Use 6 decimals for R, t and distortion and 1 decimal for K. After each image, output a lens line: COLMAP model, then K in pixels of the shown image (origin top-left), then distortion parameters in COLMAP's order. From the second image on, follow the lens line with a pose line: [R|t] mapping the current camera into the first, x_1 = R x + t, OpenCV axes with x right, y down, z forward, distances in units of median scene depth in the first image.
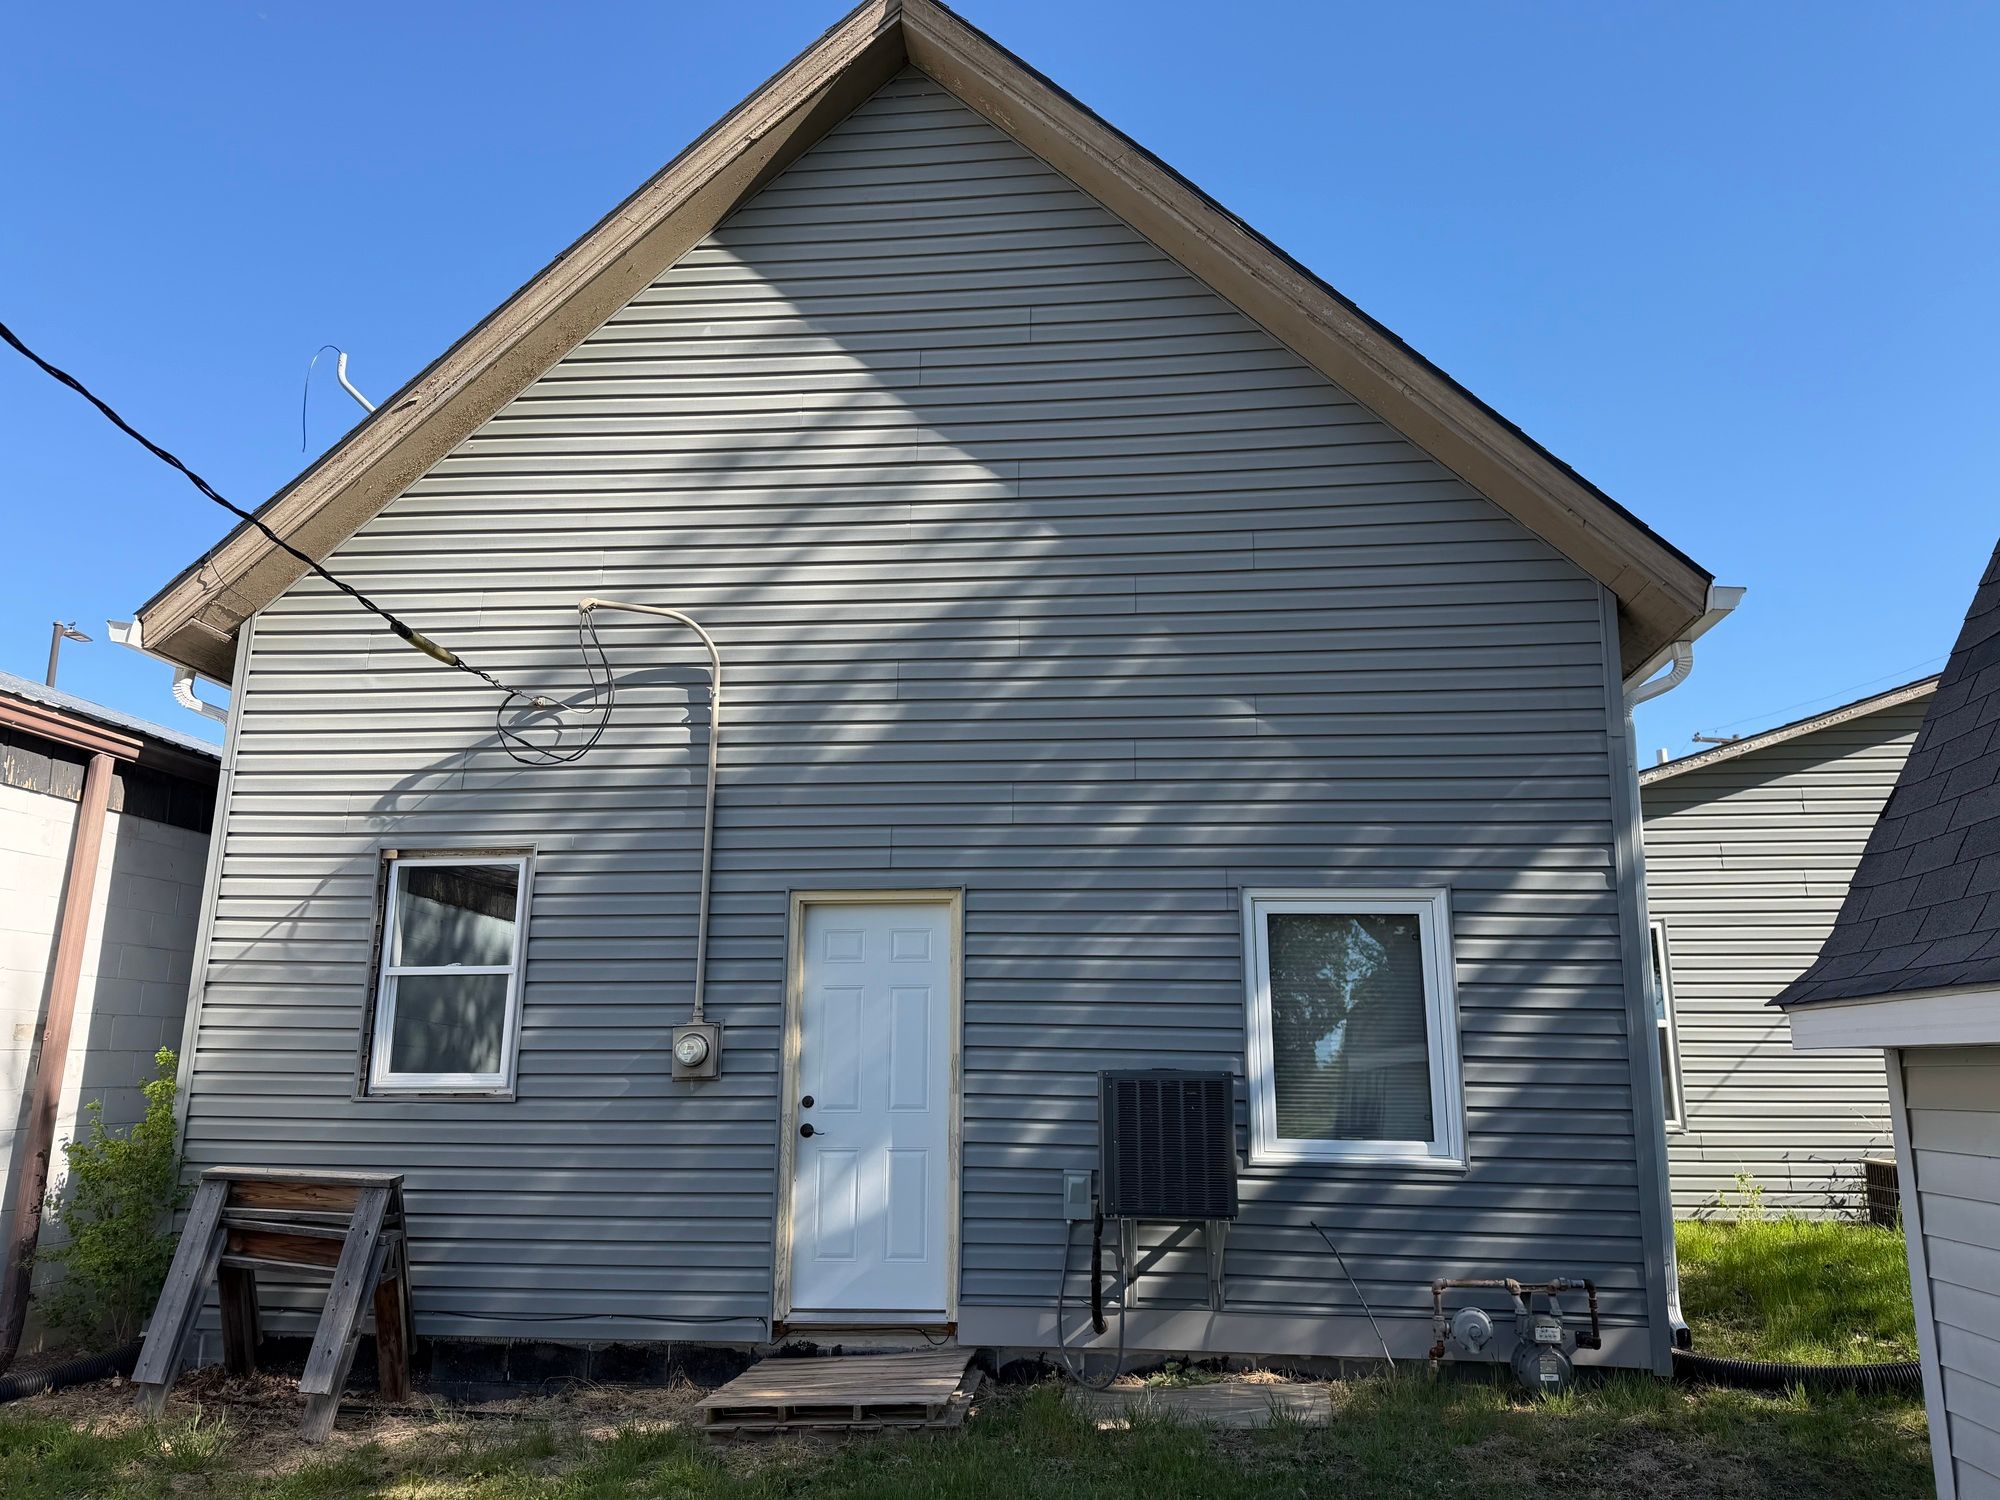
lens RADIAL K [[1395.7, 0, 995.7], [0, 1395.7, 751.4], [0, 0, 1]] dist [0.117628, -0.204001]
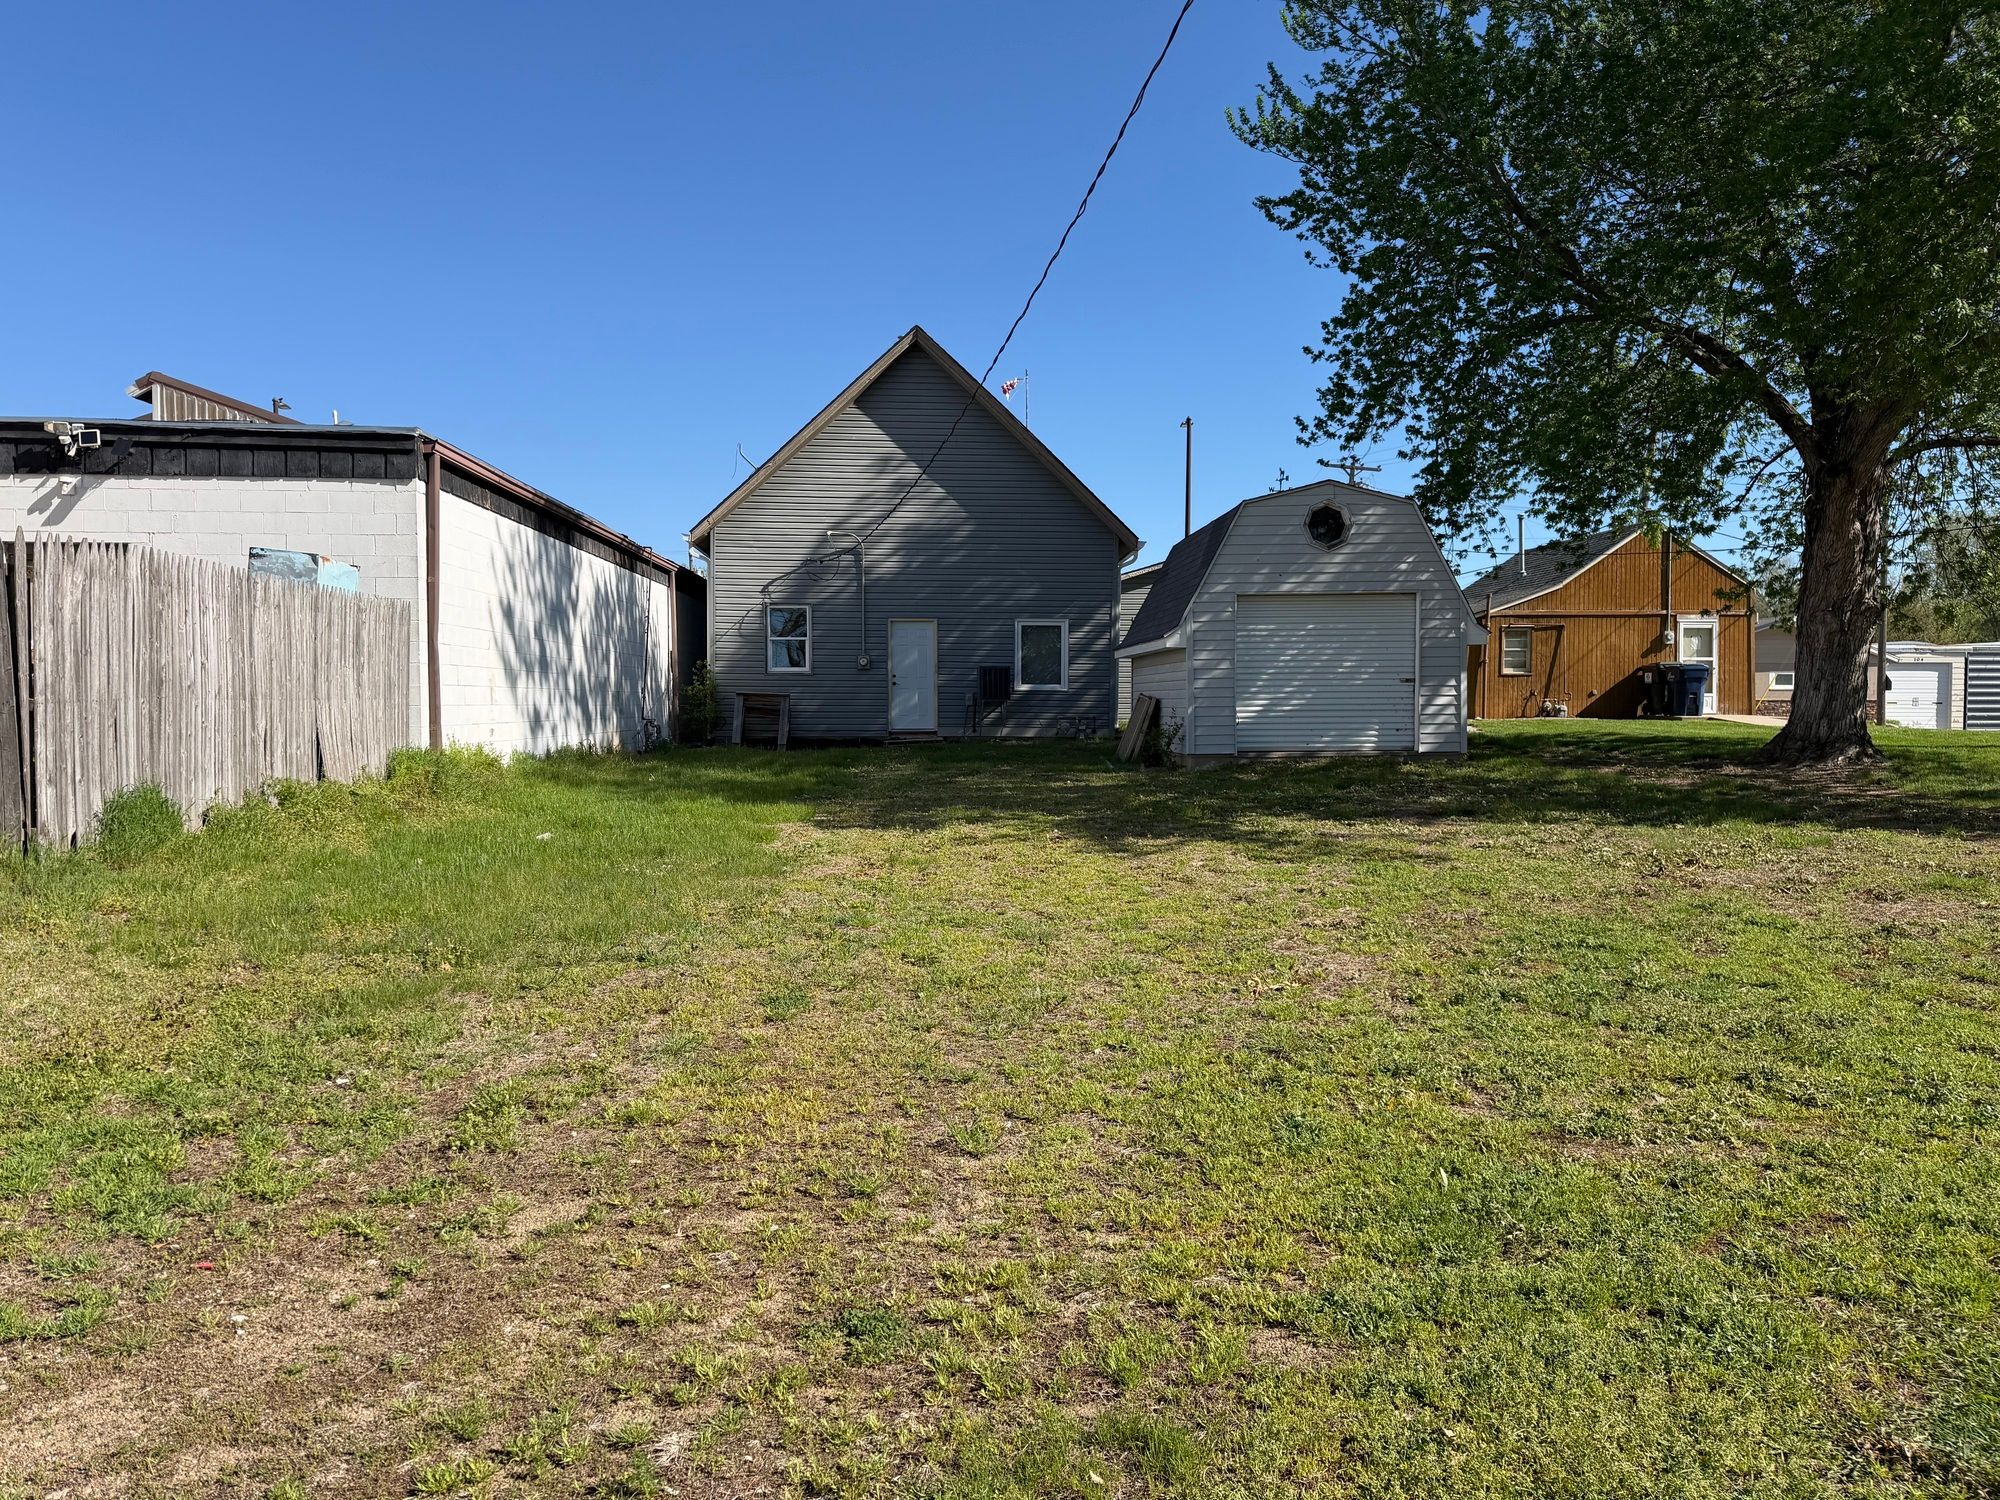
lens RADIAL K [[1383.5, 0, 999.7], [0, 1383.5, 751.2], [0, 0, 1]] dist [0.160540, -0.310912]
pose [[0.985628, -0.009141, 0.168682, -0.477802], [-0.034227, 0.967019, 0.252394, -0.480266], [-0.165426, -0.254540, 0.952808, -2.528634]]
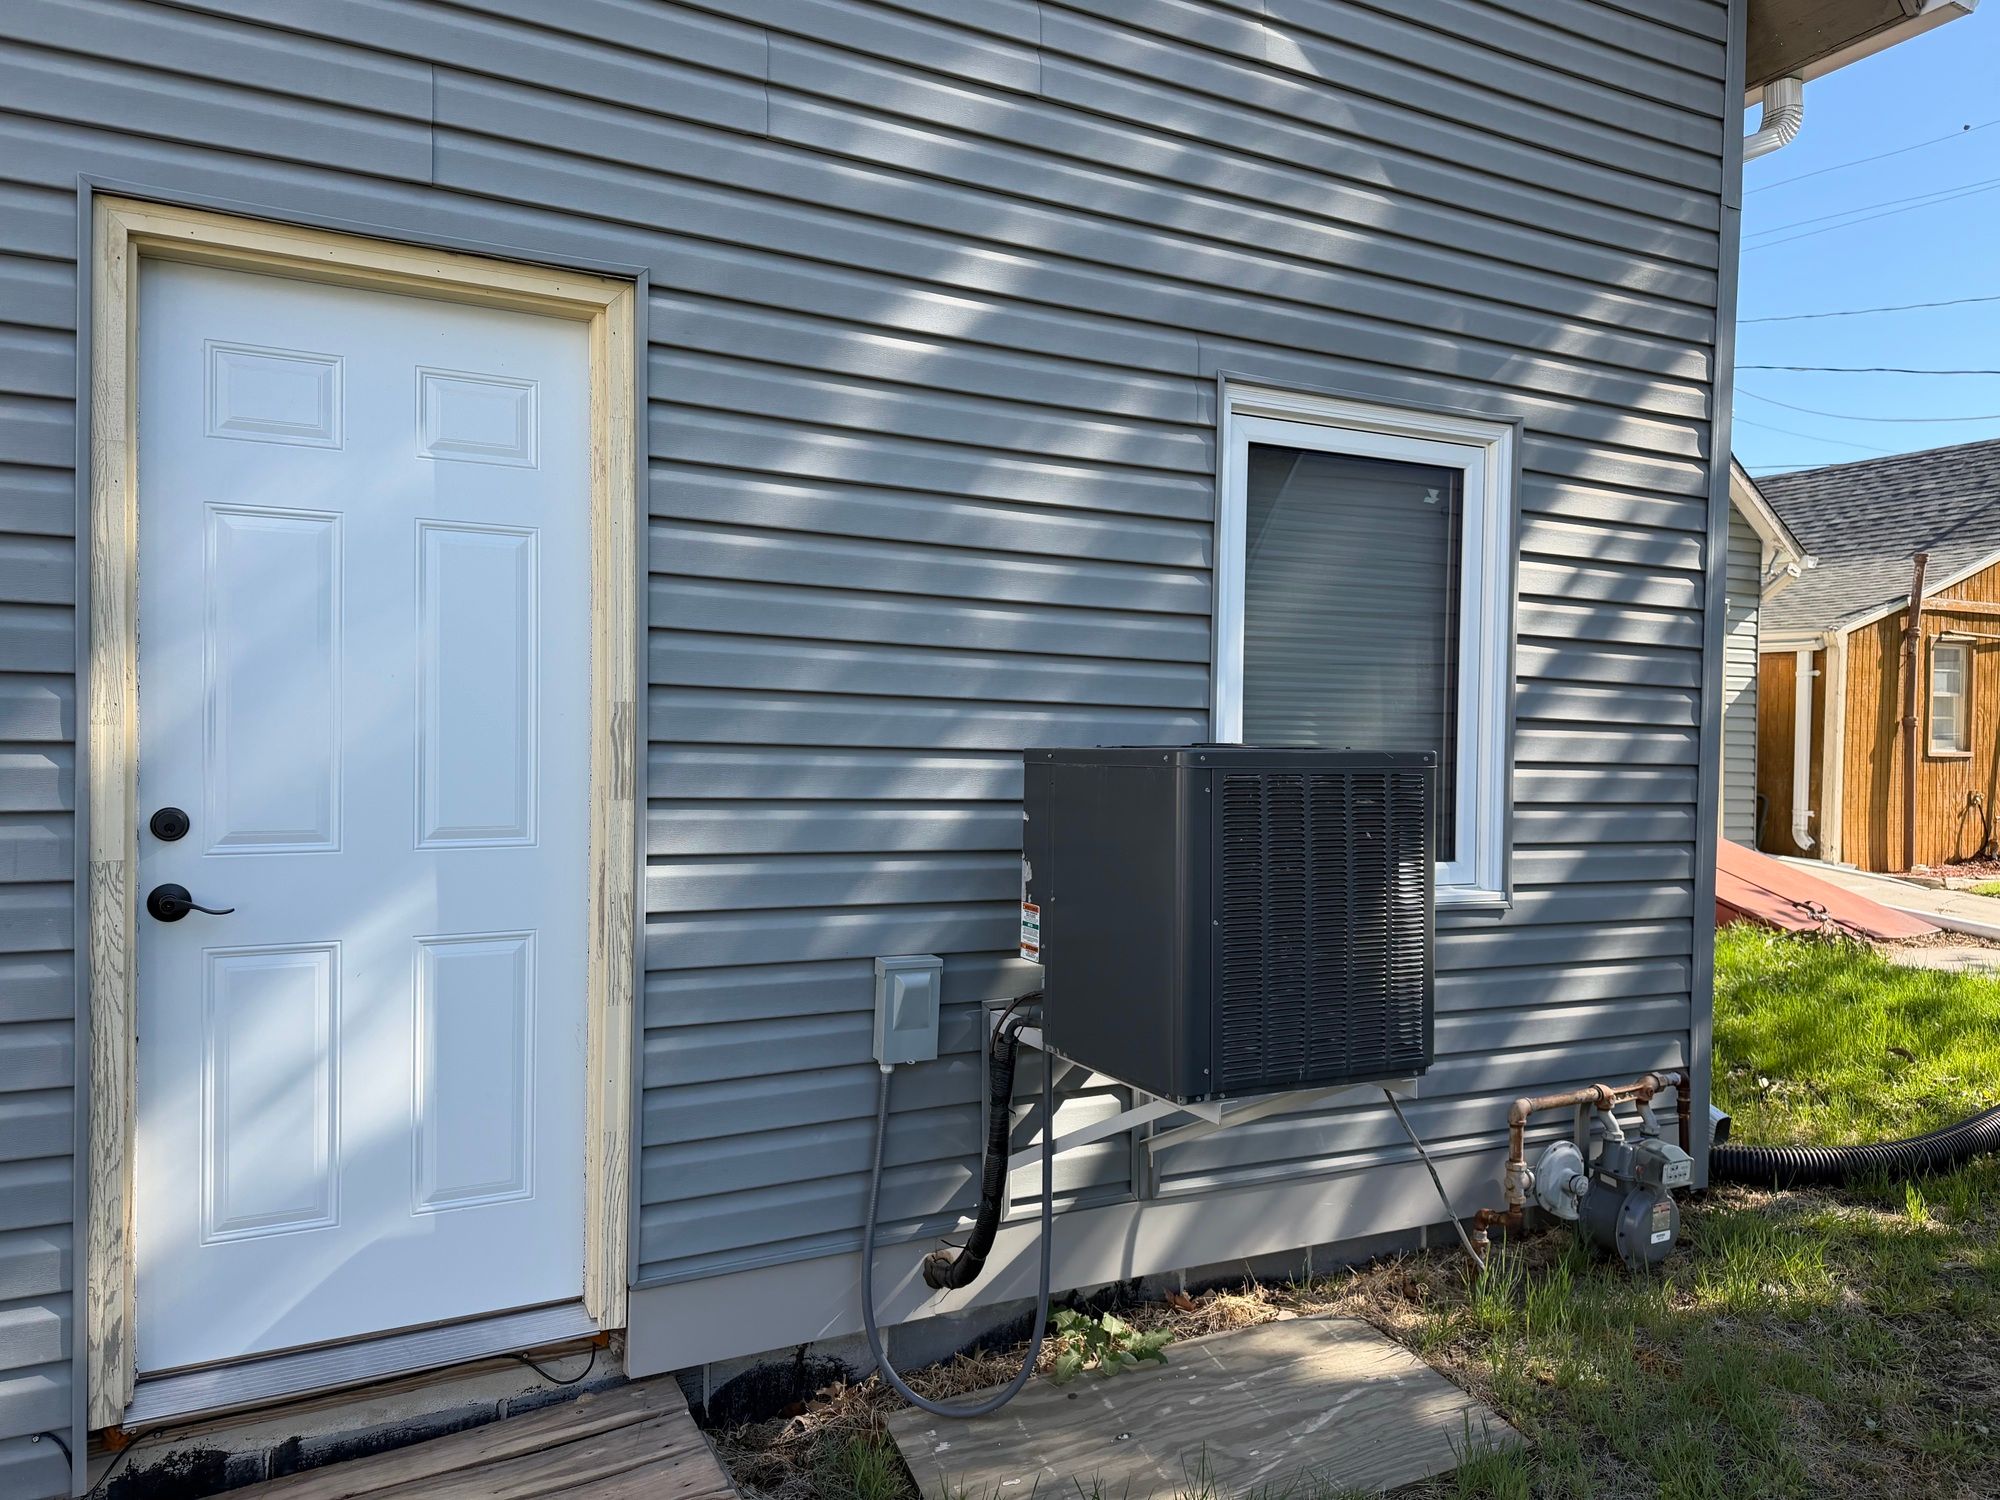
lens RADIAL K [[1409.6, 0, 1001.1], [0, 1409.6, 747.1], [0, 0, 1]] dist [0.050826, -0.067440]
pose [[0.822159, 0.004007, 0.569244, -0.167324], [-0.138396, 0.971380, 0.193047, 0.136562], [-0.552178, -0.237496, 0.799184, 0.620307]]
